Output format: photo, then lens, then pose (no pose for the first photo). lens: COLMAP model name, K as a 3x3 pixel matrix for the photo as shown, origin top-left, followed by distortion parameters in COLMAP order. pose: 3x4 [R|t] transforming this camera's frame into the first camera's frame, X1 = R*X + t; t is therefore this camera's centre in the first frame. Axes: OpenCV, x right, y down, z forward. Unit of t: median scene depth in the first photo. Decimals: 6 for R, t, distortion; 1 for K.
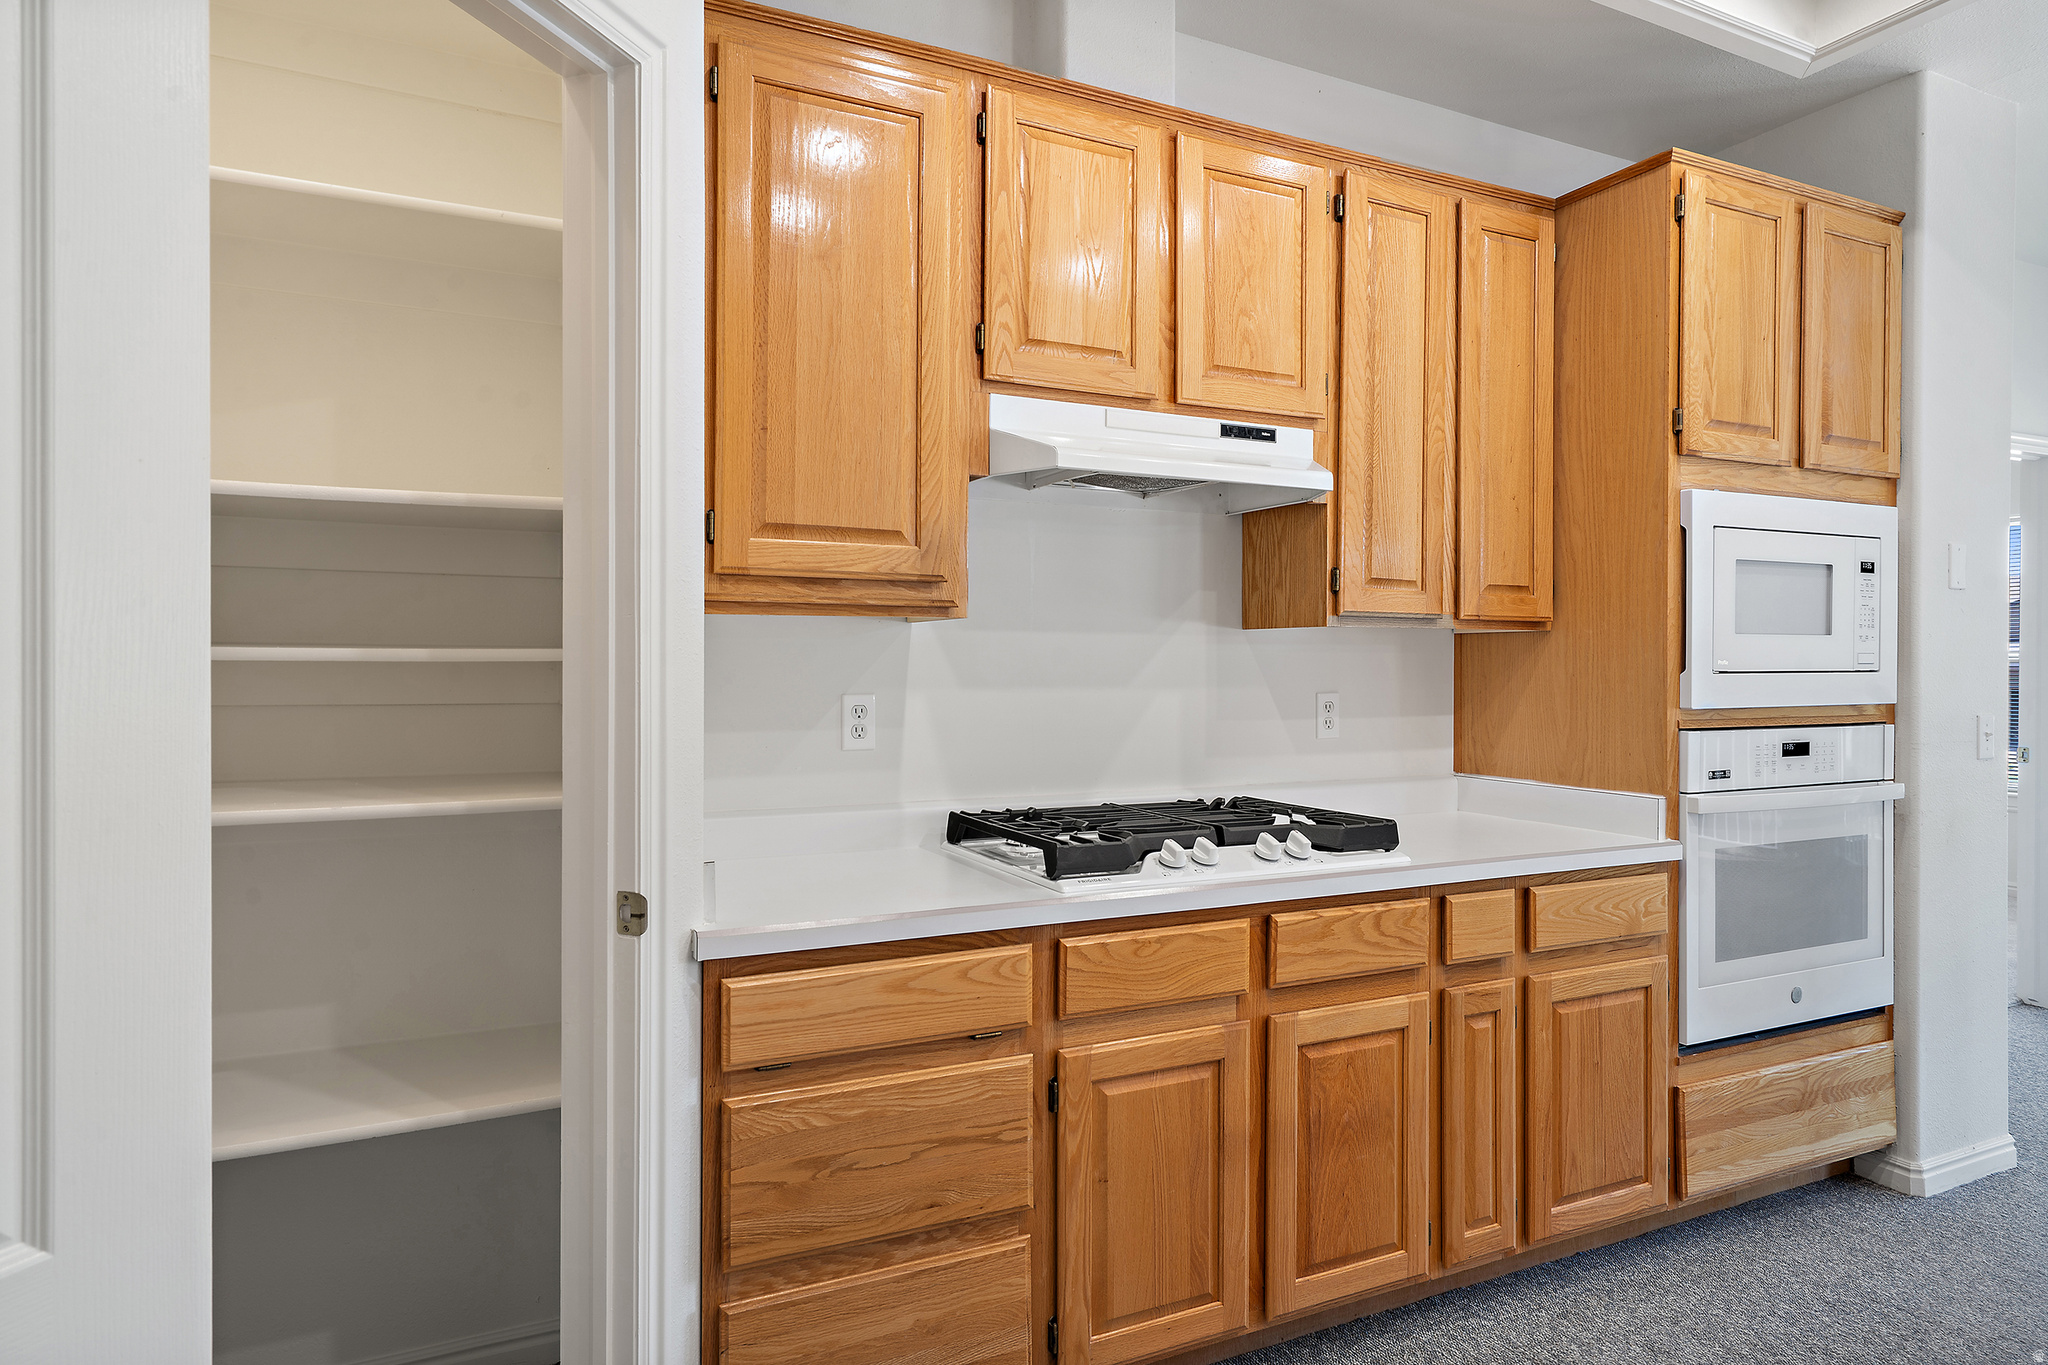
lens RADIAL K [[1169.1, 0, 1019.4], [0, 1169.1, 674.4], [0, 0, 1]] dist [0.006560, 0.001892]
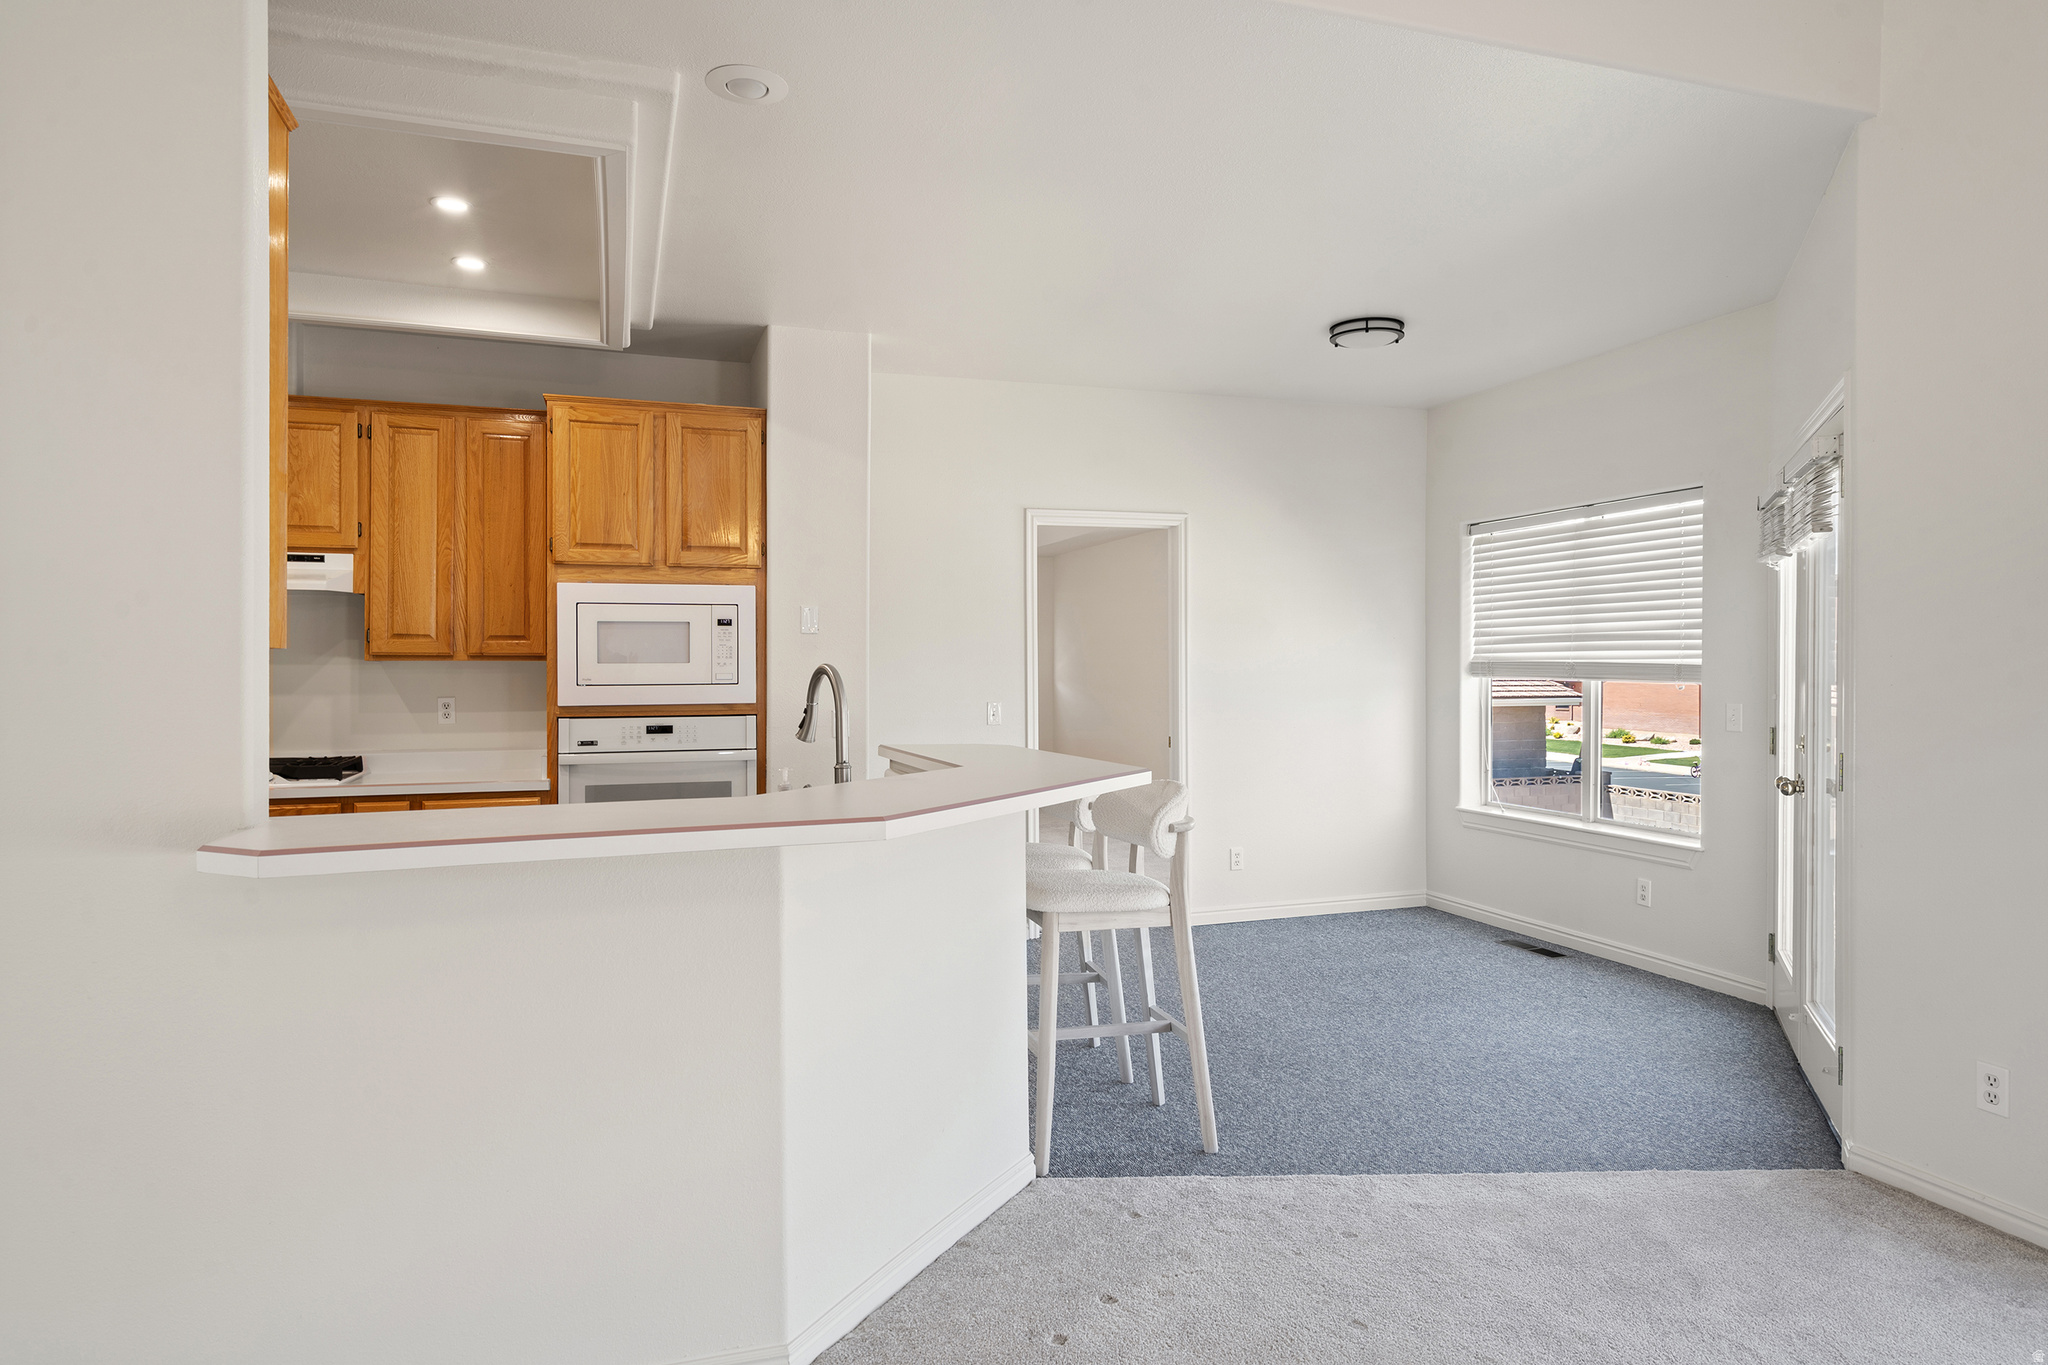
lens RADIAL K [[1208.4, 0, 1027.1], [0, 1208.4, 669.6], [0, 0, 1]] dist [-0.000972, -0.000014]
pose [[0.992386, -0.005128, -0.123062, 1.630204], [0.003997, 0.999947, -0.009436, -0.006103], [0.123104, 0.008872, 0.992354, -0.796583]]
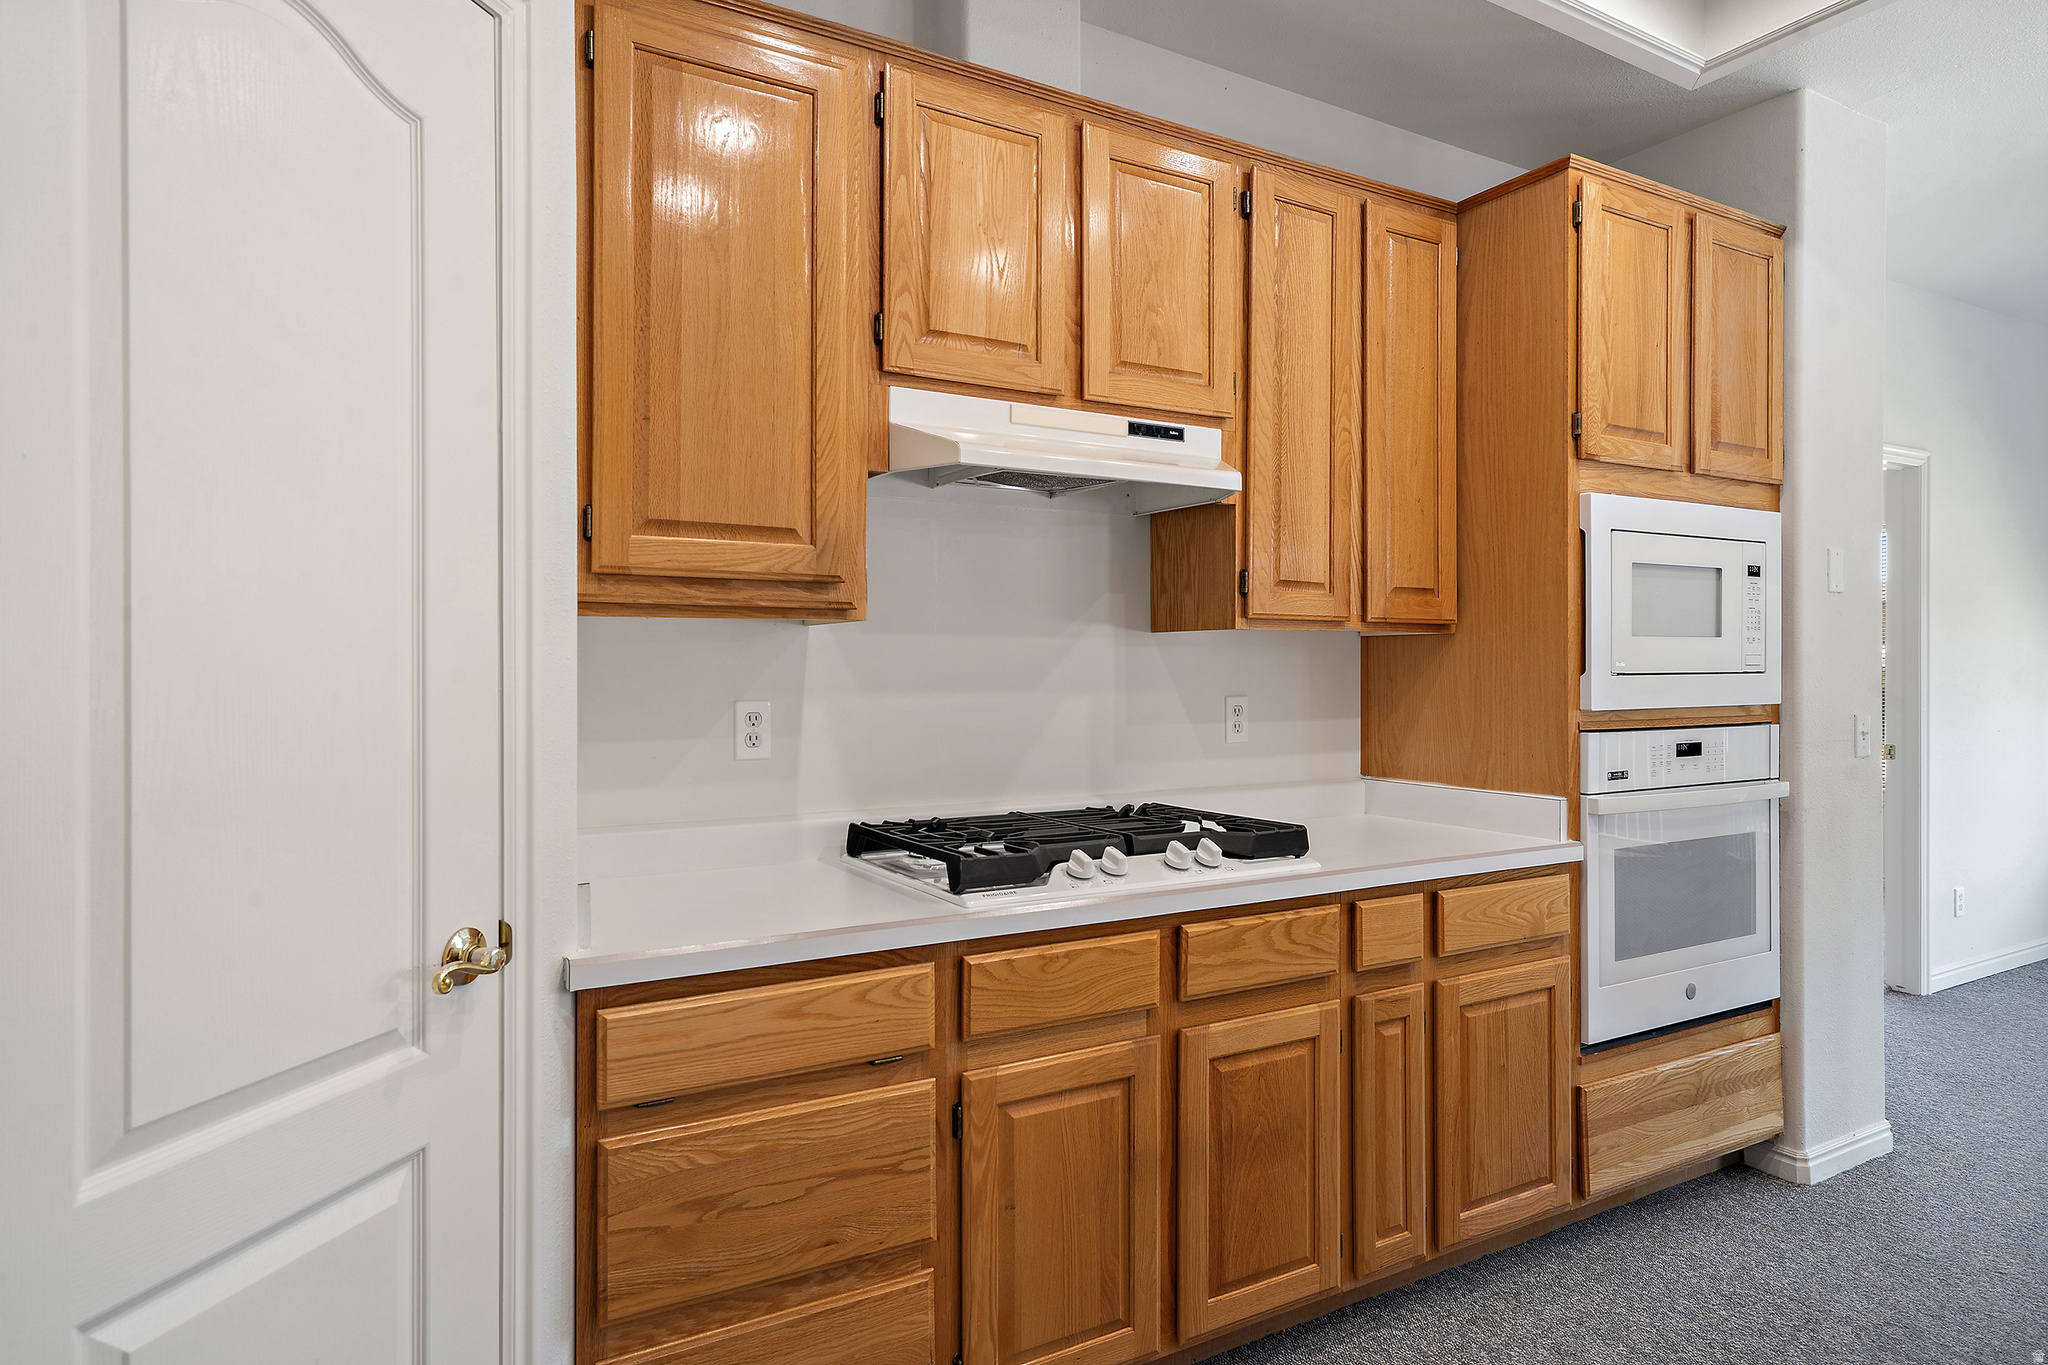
lens RADIAL K [[1169.1, 0, 1019.4], [0, 1169.1, 674.4], [0, 0, 1]] dist [0.006560, 0.001892]
pose [[0.997066, -0.003747, 0.076457, 0.006311], [0.003958, 0.999989, -0.002607, -0.001134], [-0.076446, 0.002902, 0.997069, 0.035311]]
